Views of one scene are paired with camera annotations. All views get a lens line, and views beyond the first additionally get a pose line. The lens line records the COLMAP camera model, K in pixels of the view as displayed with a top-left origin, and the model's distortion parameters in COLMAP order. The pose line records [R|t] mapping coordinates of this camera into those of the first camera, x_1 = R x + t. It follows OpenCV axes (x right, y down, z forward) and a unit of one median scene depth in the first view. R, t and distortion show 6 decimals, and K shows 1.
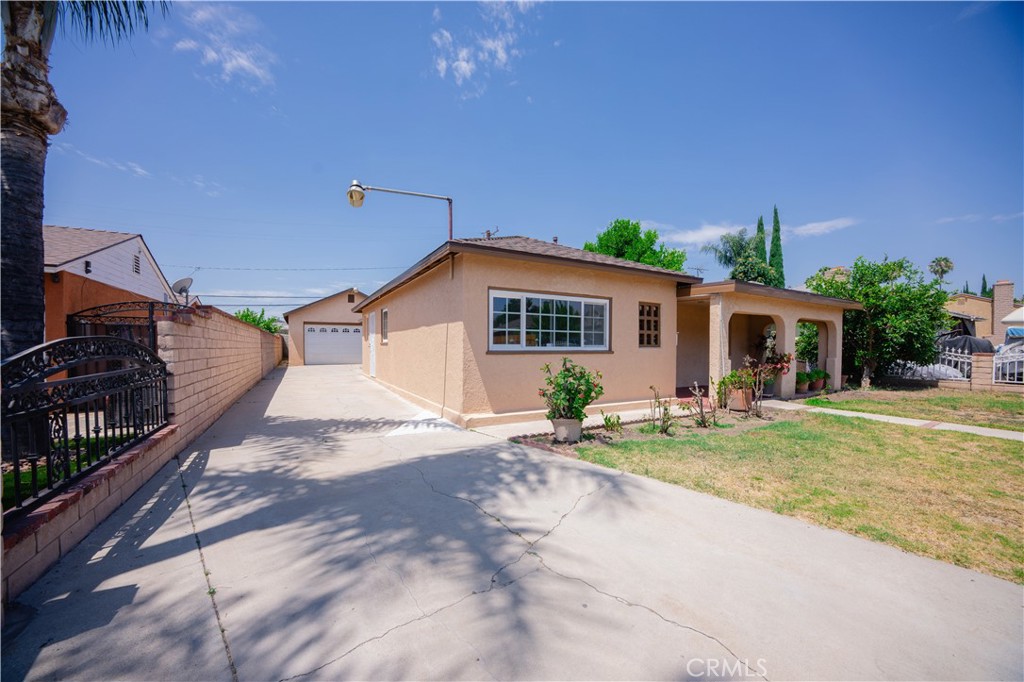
lens RADIAL K [[376.8, 0, 510.3], [0, 376.8, 358.9], [0, 0, 1]] dist [-0.016921, 0.000055]
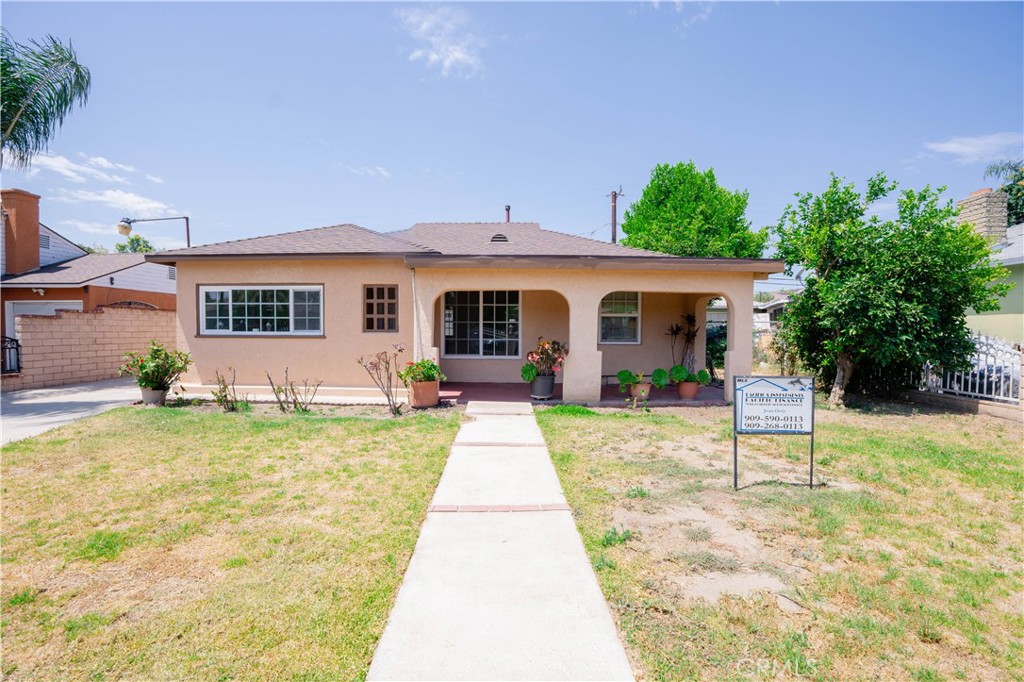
lens RADIAL K [[446.5, 0, 515.4], [0, 446.5, 343.5], [0, 0, 1]] dist [-0.054085, 0.007154]
pose [[0.879249, 0.017465, -0.476042, 1.348677], [-0.017400, 0.999838, 0.004543, -0.014982], [0.476044, 0.004289, 0.879411, 0.202886]]
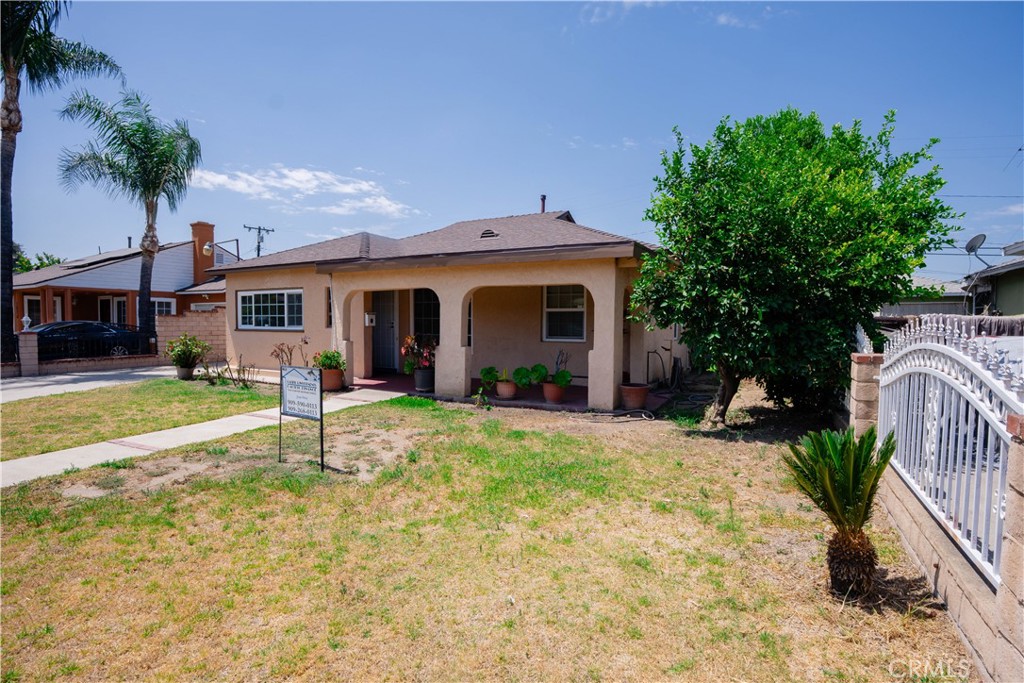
lens RADIAL K [[498.4, 0, 512.0], [0, 498.4, 341.5], [0, 0, 1]] dist [-0.003072, -0.022909]
pose [[0.561590, 0.030538, -0.826852, 2.100941], [-0.029469, 0.999423, 0.016896, -0.033289], [0.826890, 0.014878, 0.562166, 0.672589]]
